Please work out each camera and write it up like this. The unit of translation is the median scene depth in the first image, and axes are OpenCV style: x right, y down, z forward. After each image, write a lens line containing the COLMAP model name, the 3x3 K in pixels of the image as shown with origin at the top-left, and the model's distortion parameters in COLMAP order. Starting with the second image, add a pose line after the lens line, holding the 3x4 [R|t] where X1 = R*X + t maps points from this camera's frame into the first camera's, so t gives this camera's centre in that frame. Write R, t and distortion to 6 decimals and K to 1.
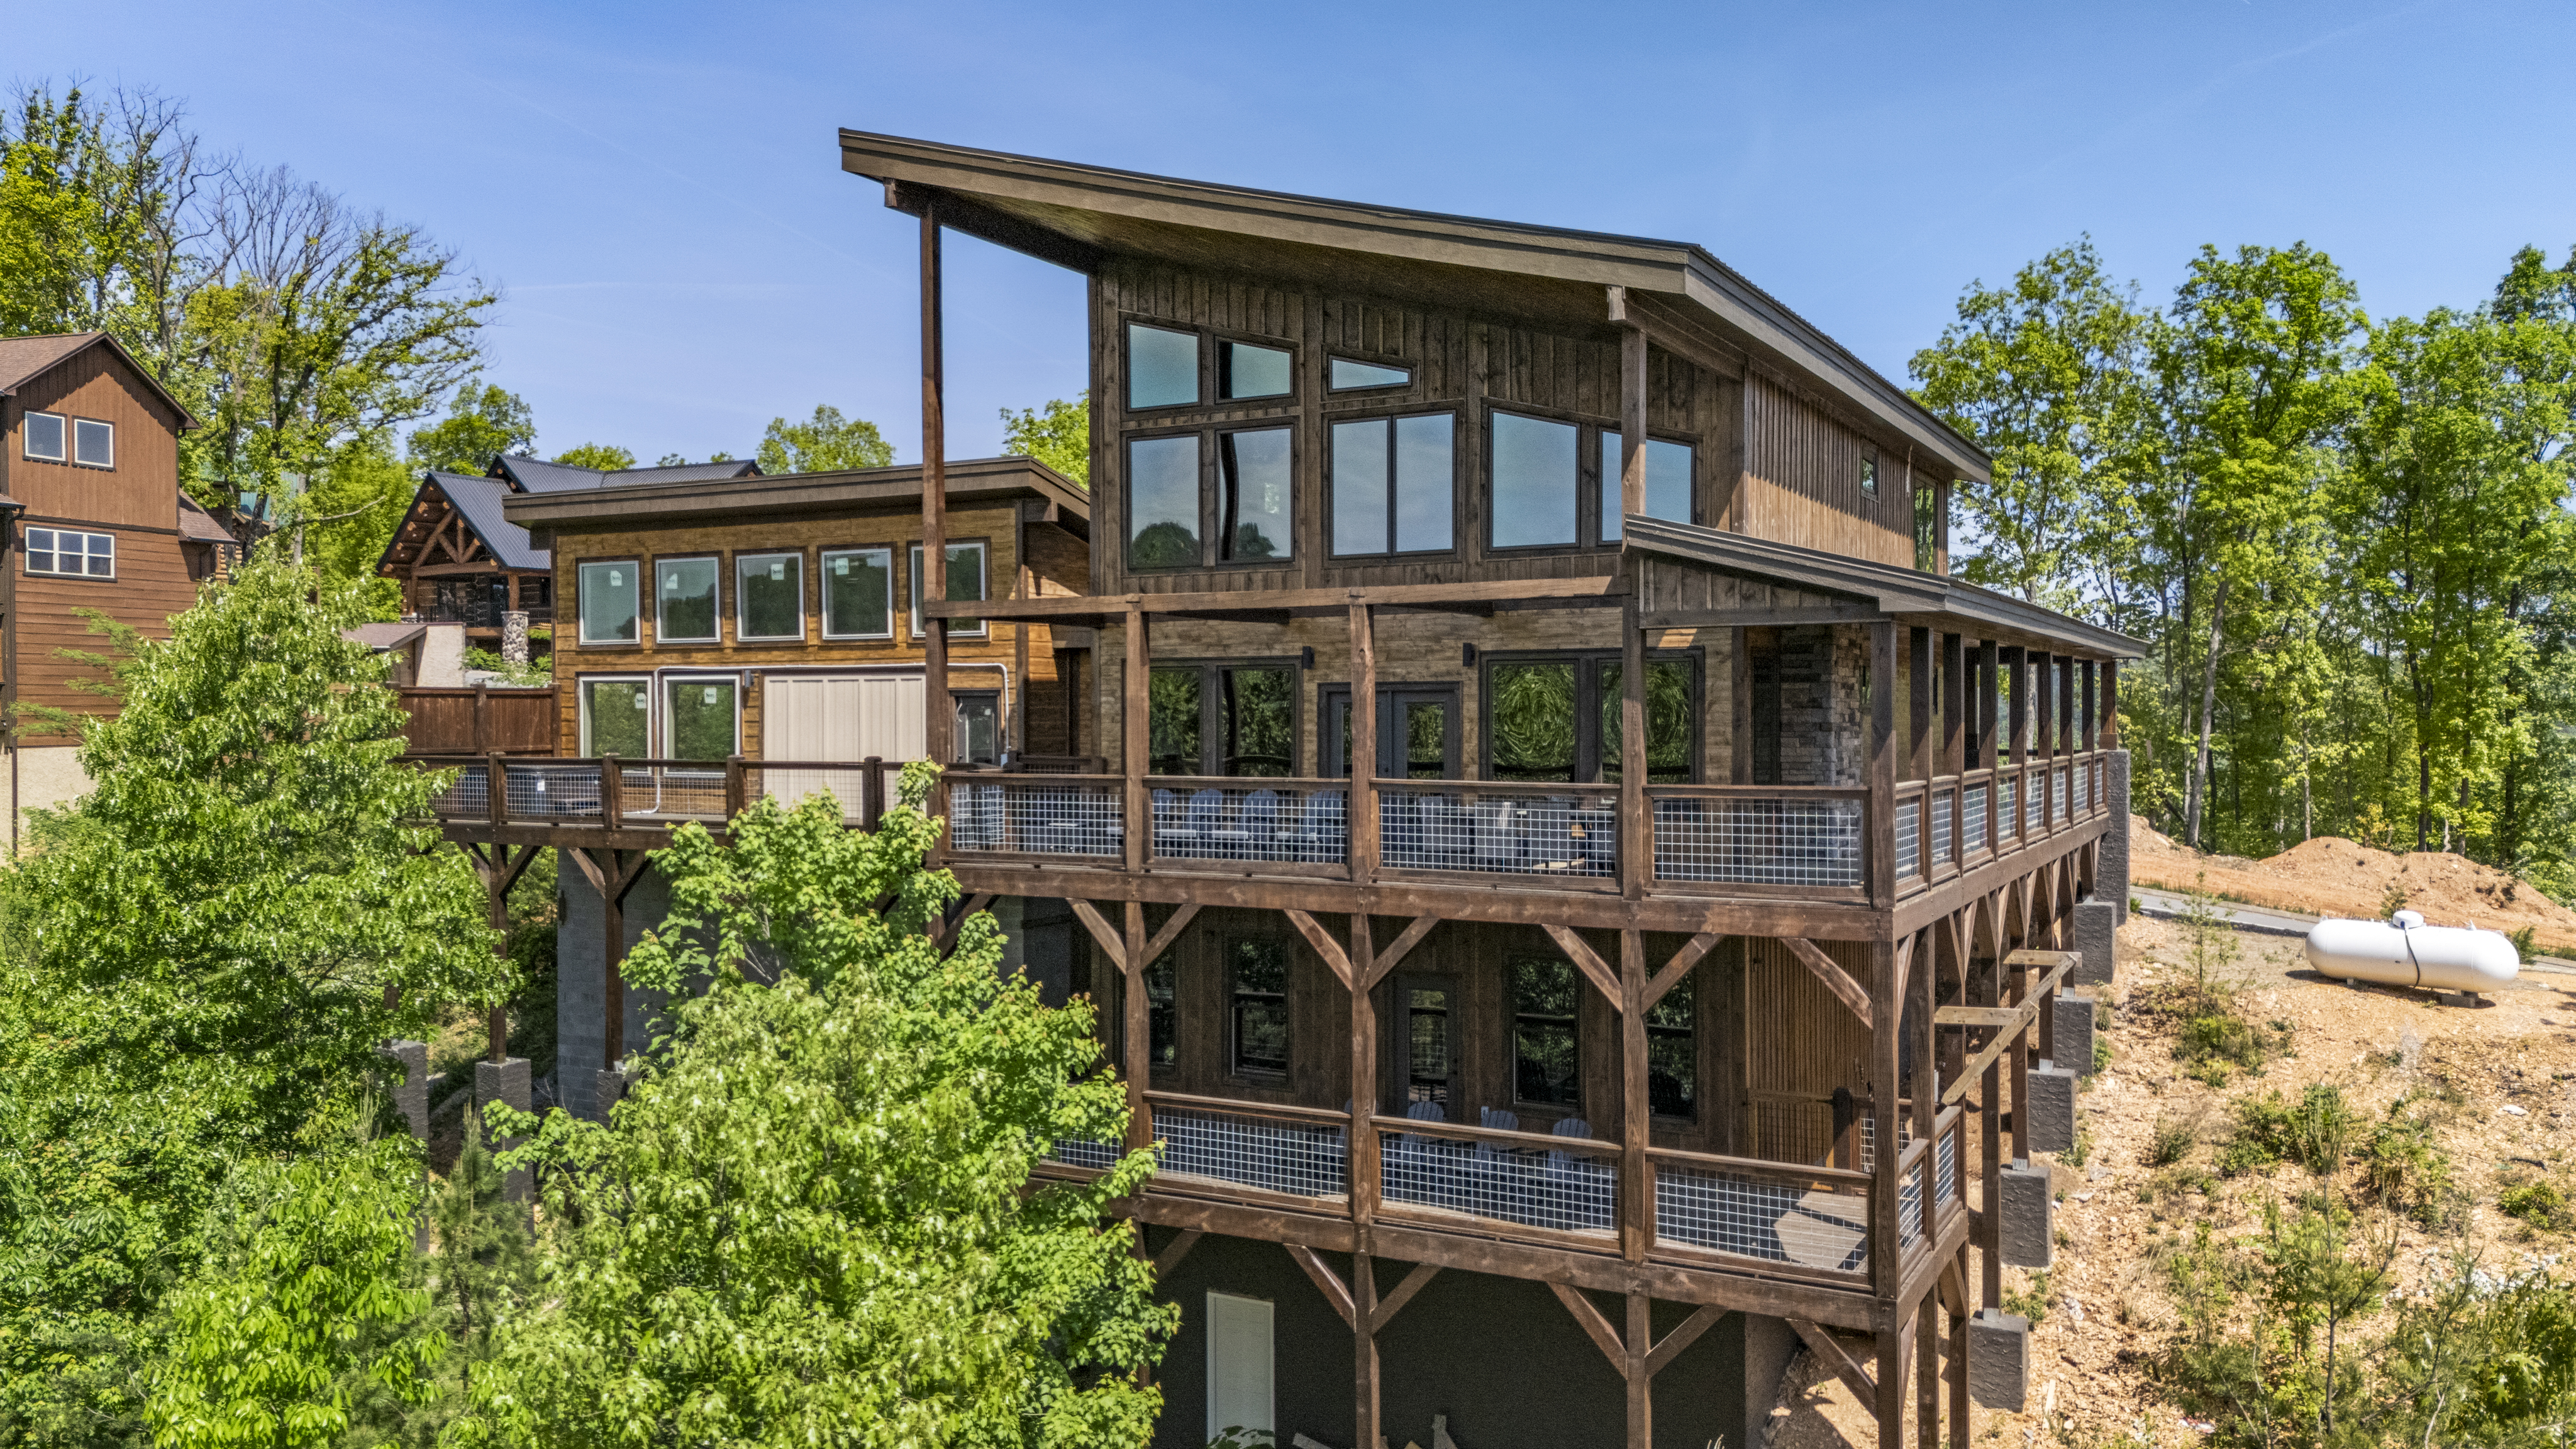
lens RADIAL K [[1887.9, 0, 1288.0], [0, 1887.9, 724.5], [0, 0, 1]] dist [0.084239, -0.185456]
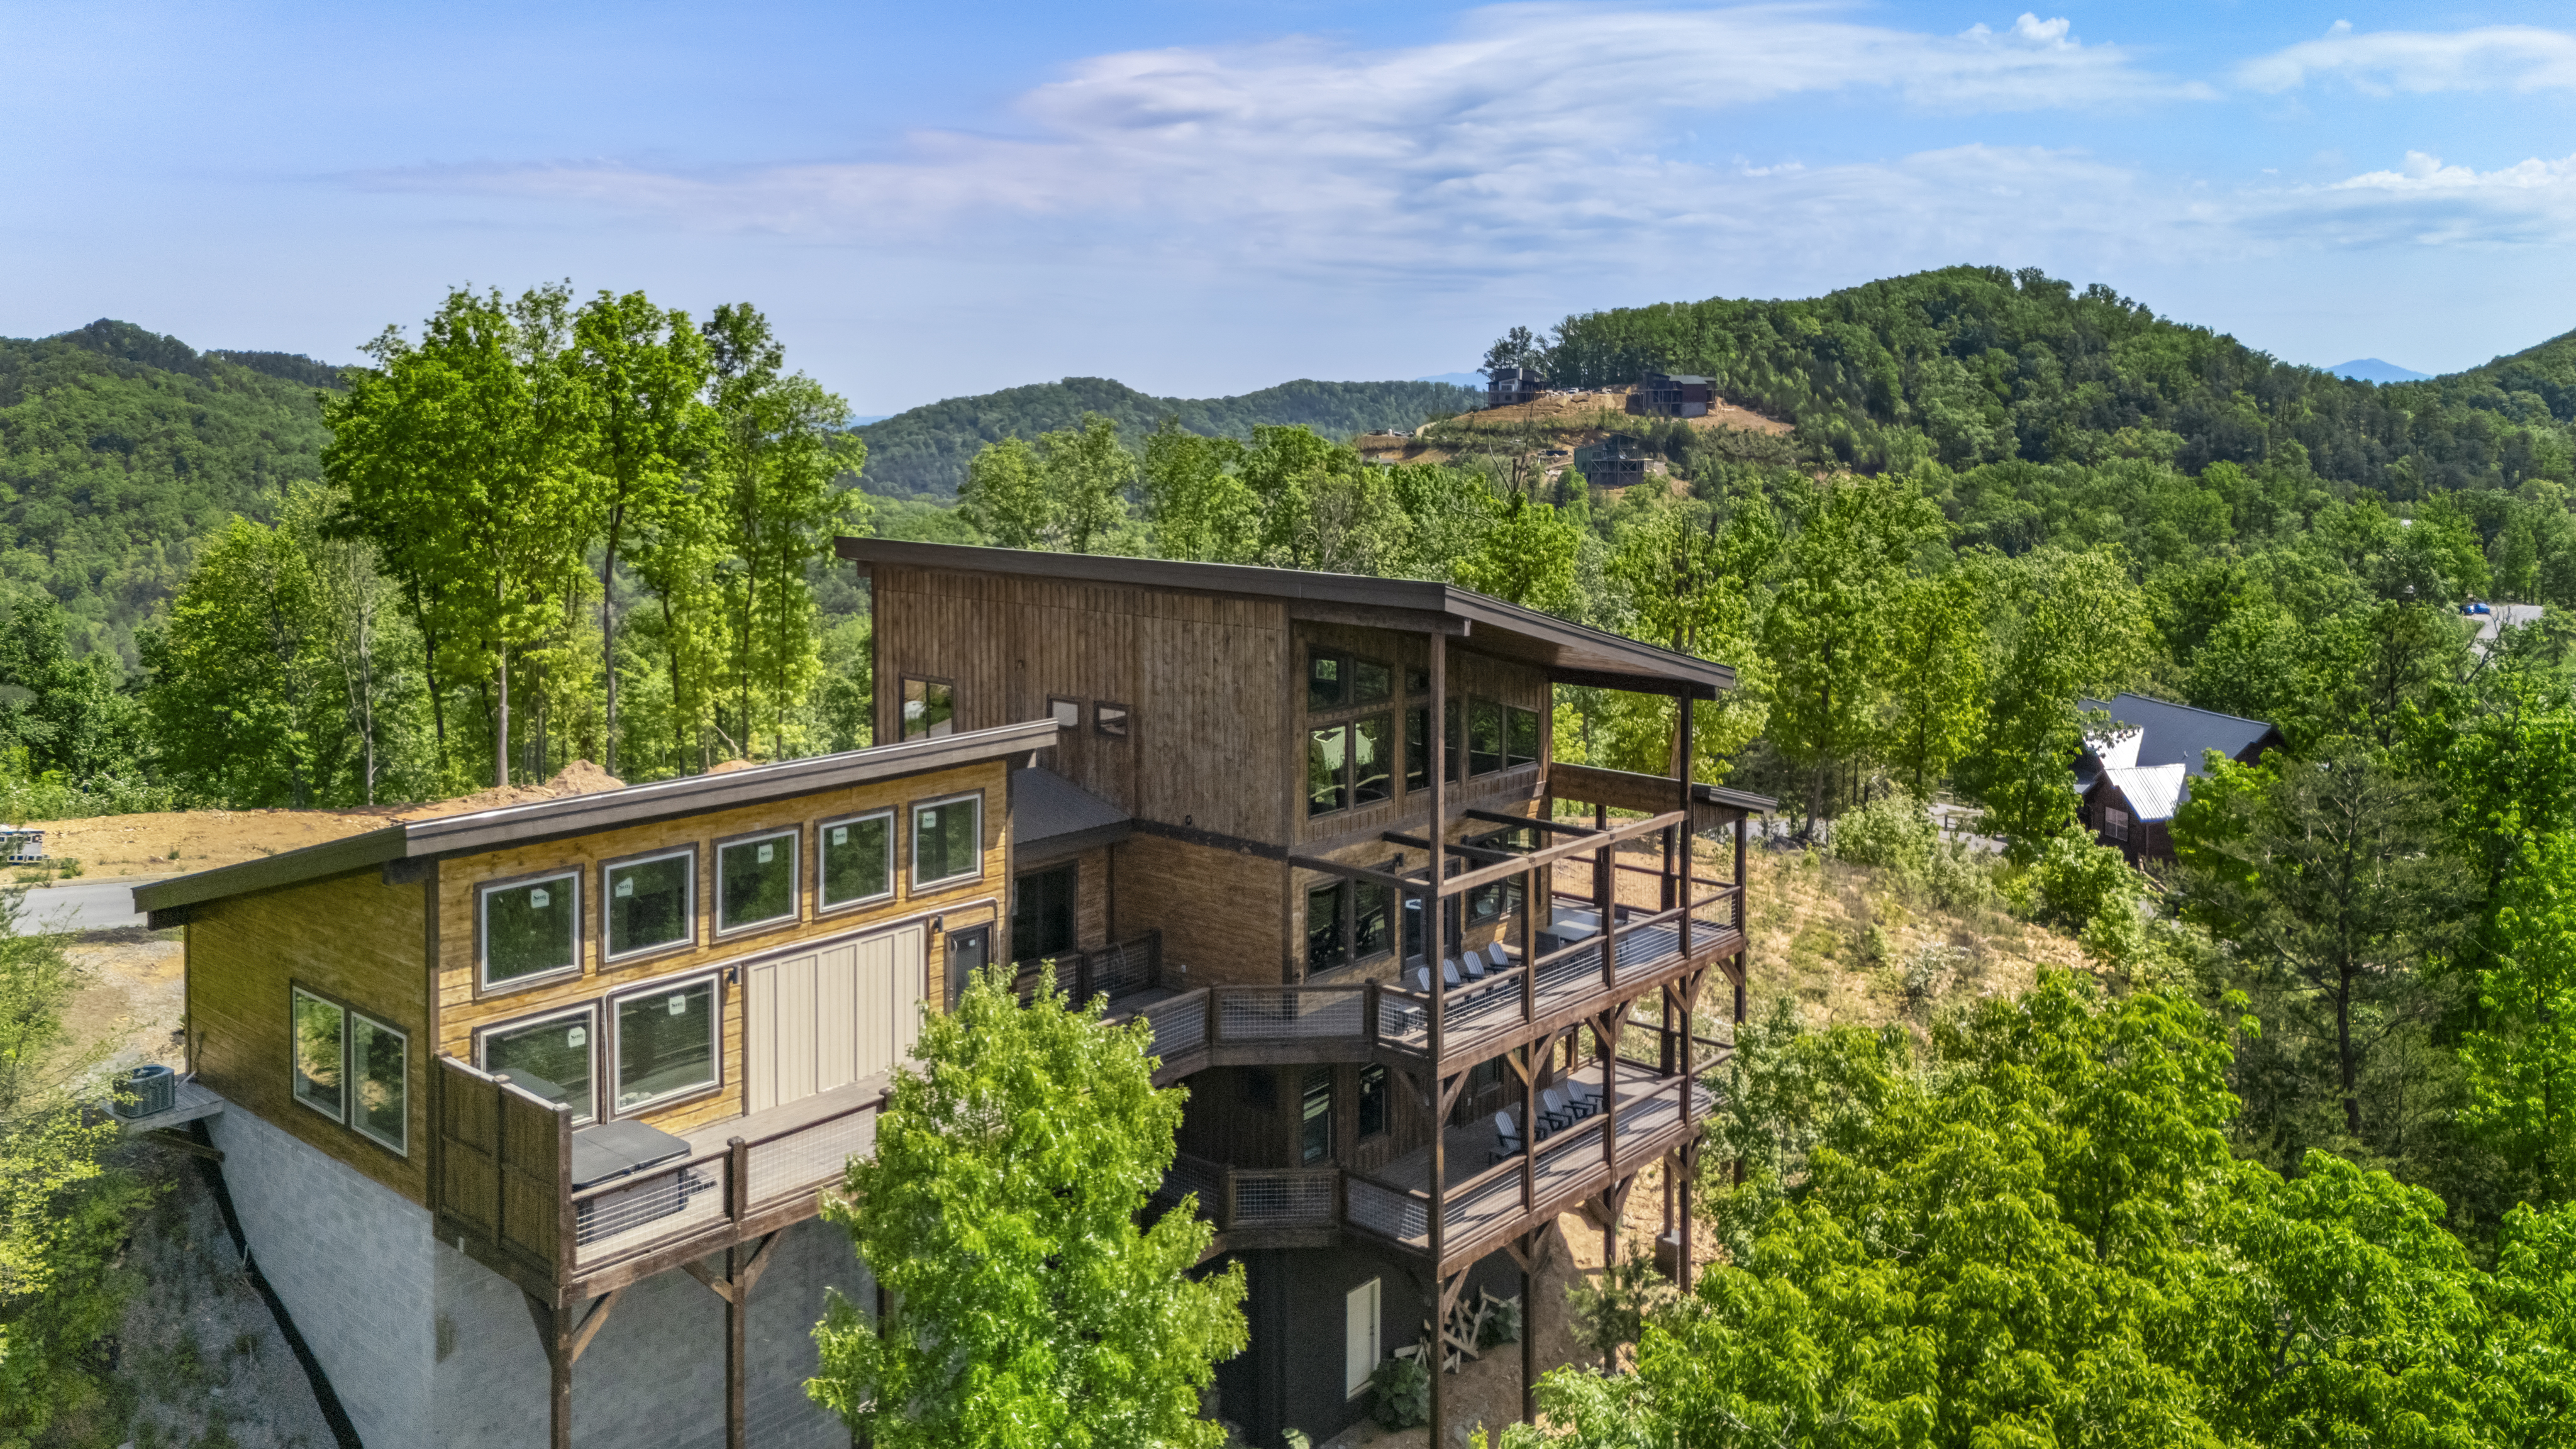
lens RADIAL K [[1887.9, 0, 1288.0], [0, 1887.9, 724.5], [0, 0, 1]] dist [0.084239, -0.185456]
pose [[0.208494, -0.156059, 0.965492, -1.118583], [0.007342, 0.987409, 0.158017, -0.292189], [-0.977996, -0.025857, 0.207015, 0.564095]]
